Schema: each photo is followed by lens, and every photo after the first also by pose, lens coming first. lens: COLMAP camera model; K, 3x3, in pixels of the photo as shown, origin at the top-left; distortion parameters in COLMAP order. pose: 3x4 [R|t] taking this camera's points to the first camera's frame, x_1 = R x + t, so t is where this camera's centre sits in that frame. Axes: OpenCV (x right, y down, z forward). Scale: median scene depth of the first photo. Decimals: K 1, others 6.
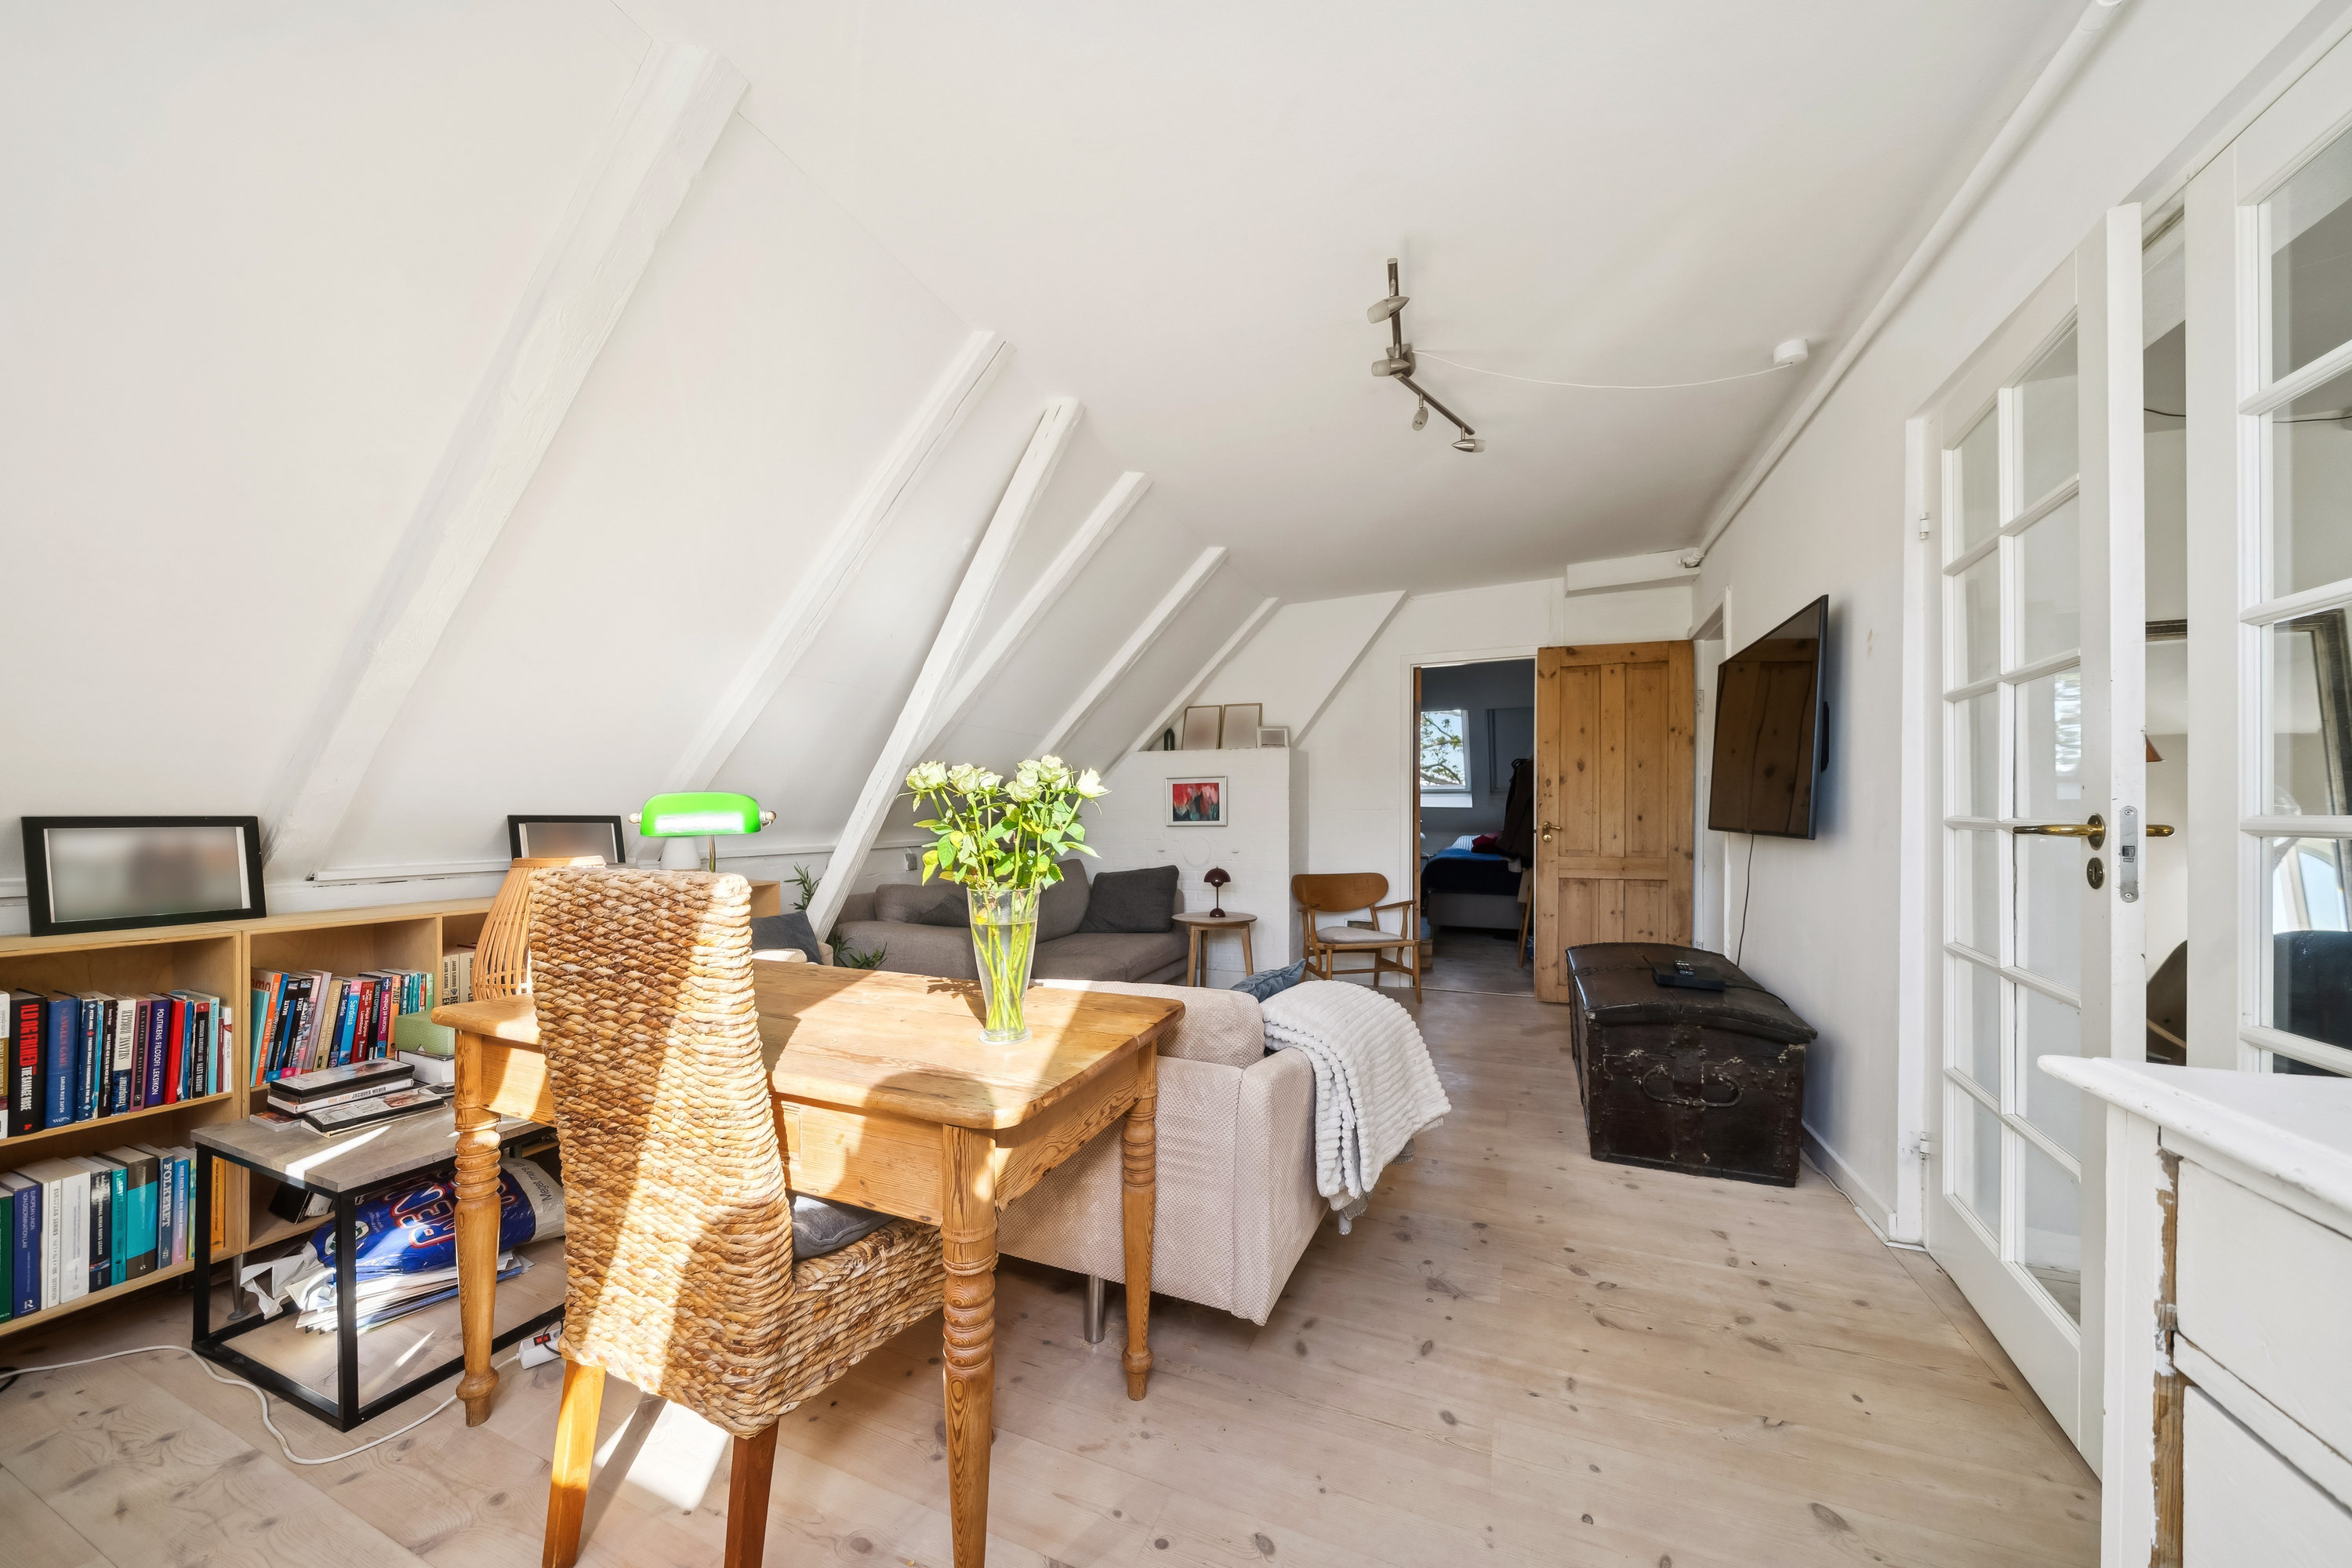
lens RADIAL K [[807.6, 0, 1171.6], [0, 807.6, 800.1], [0, 0, 1]] dist [-0.007369, -0.000118]
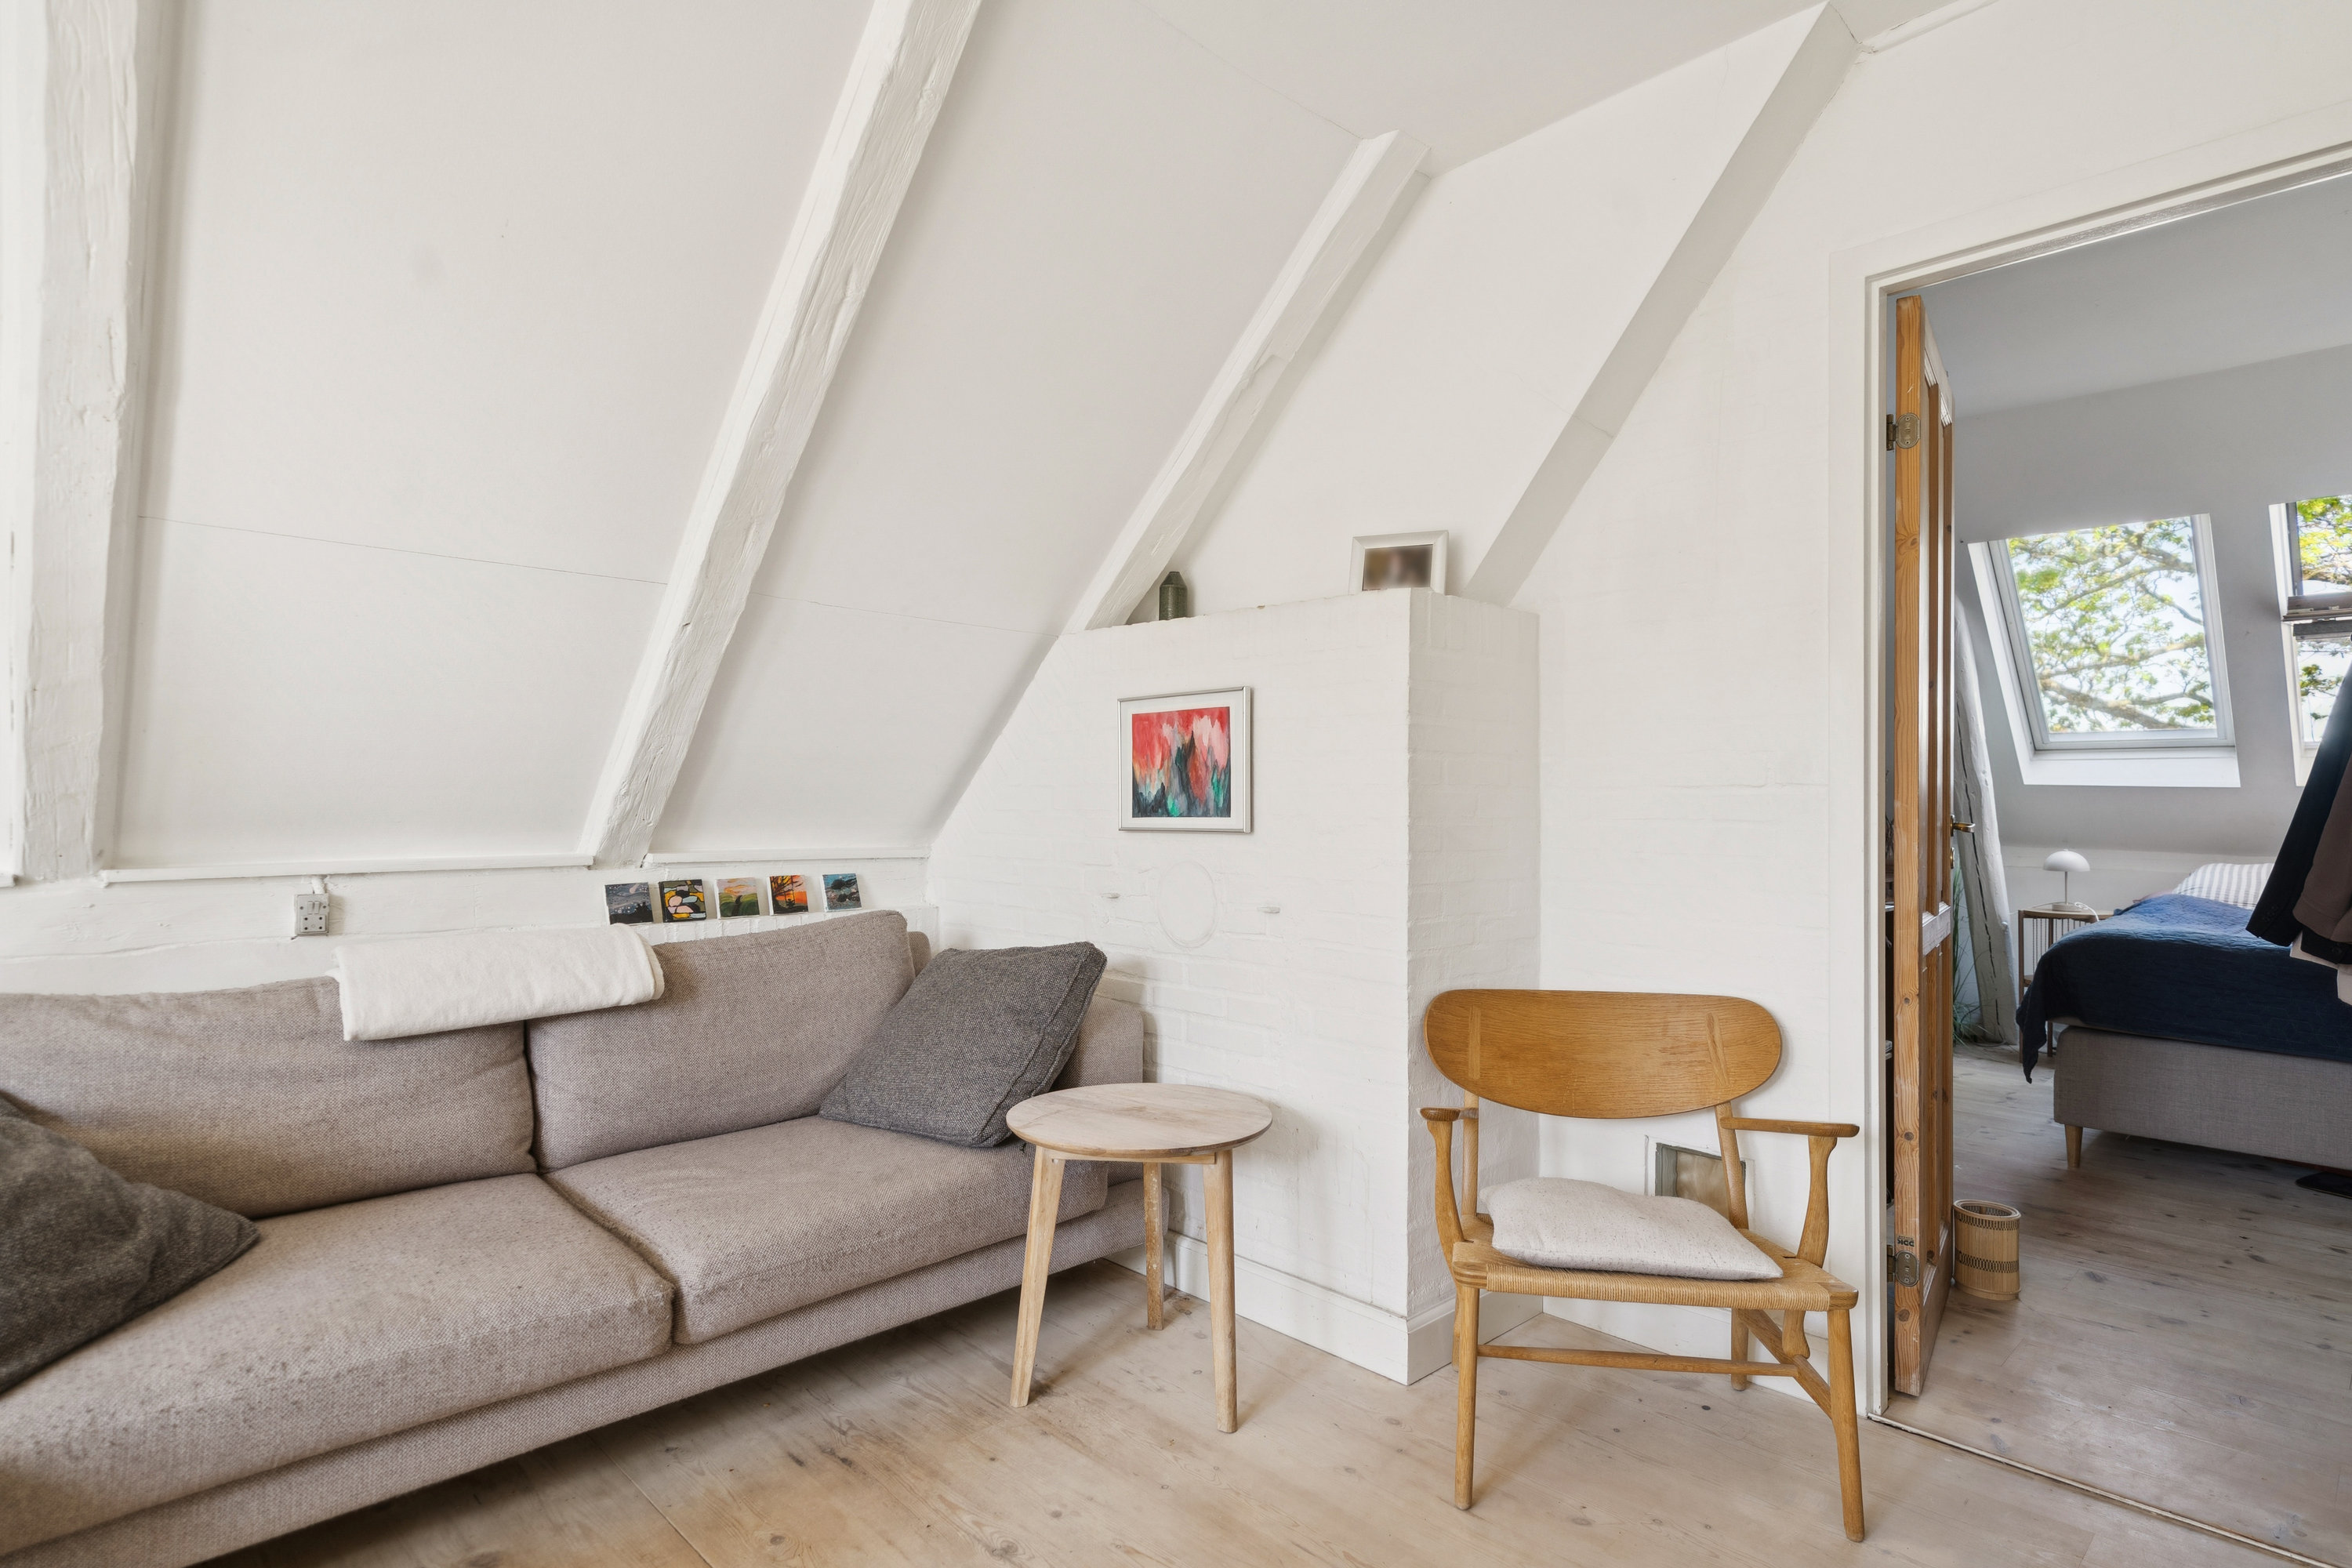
lens RADIAL K [[1232.1, 0, 1180.2], [0, 1232.1, 784.2], [0, 0, 1]] dist [0.004547, 0.000496]
pose [[0.922569, -0.003099, -0.385820, 0.238017], [0.001966, 0.999993, -0.003331, 0.013301], [0.385828, 0.002315, 0.922568, 0.500701]]
